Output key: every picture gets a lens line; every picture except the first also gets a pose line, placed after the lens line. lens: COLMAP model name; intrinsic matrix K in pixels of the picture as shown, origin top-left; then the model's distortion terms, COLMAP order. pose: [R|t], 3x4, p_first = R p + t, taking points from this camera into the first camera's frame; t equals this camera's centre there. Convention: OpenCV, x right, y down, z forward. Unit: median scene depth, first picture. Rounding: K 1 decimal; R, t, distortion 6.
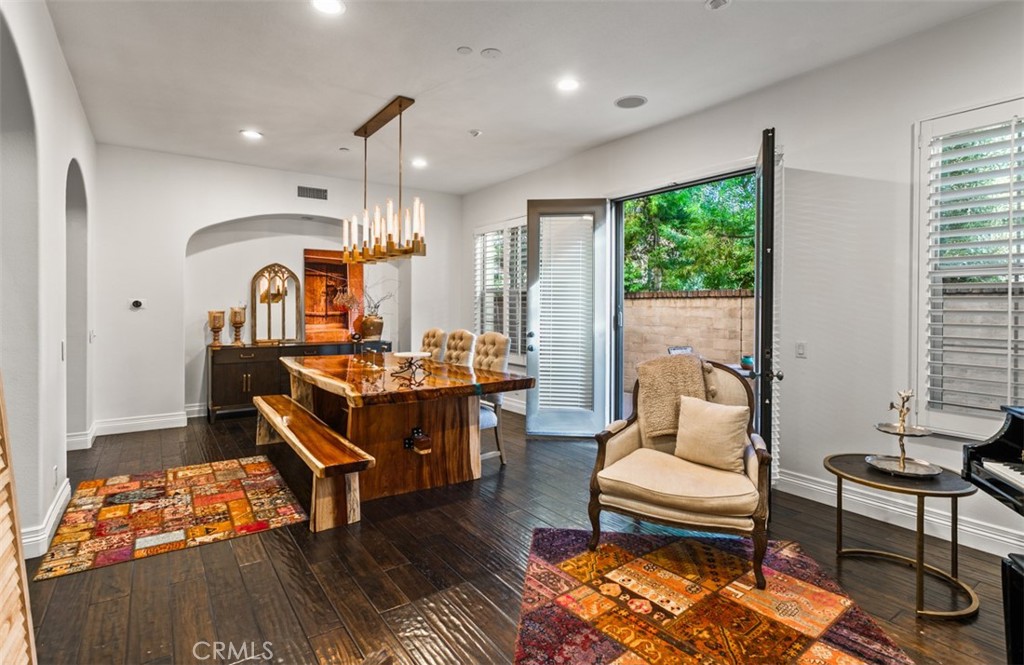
lens RADIAL K [[505.4, 0, 511.3], [0, 505.4, 310.5], [0, 0, 1]] dist [0.000111, 0.004507]
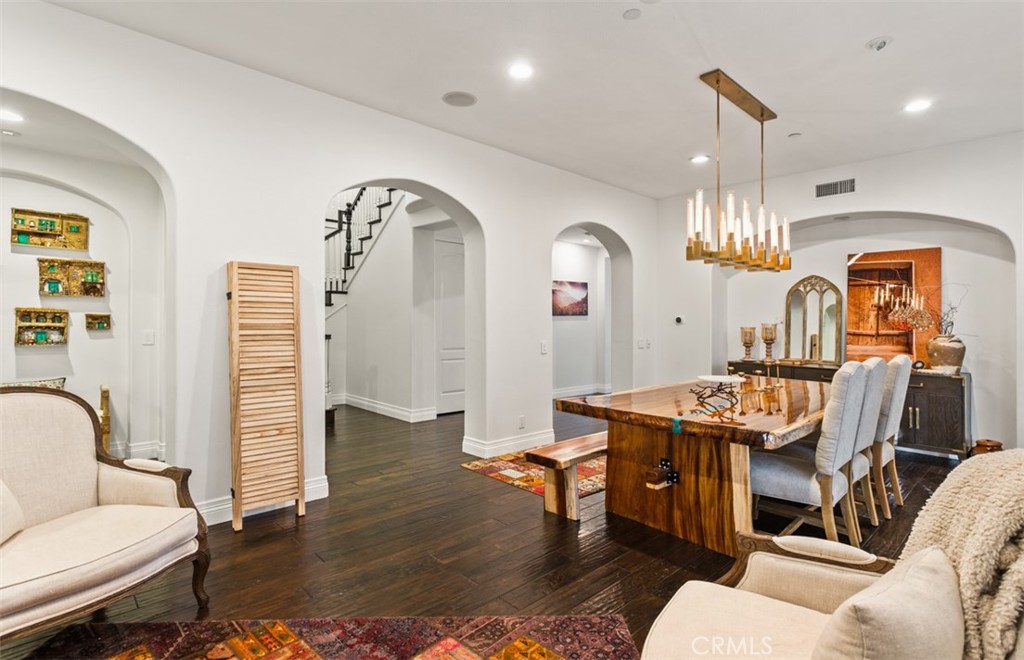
lens RADIAL K [[505.4, 0, 516.9], [0, 505.4, 326.5], [0, 0, 1]] dist [0.000111, 0.004507]
pose [[0.159589, 0.008891, -0.987144, 0.599077], [-0.016463, 0.999844, 0.006344, 0.002408], [0.987046, 0.015239, 0.159711, 0.577436]]
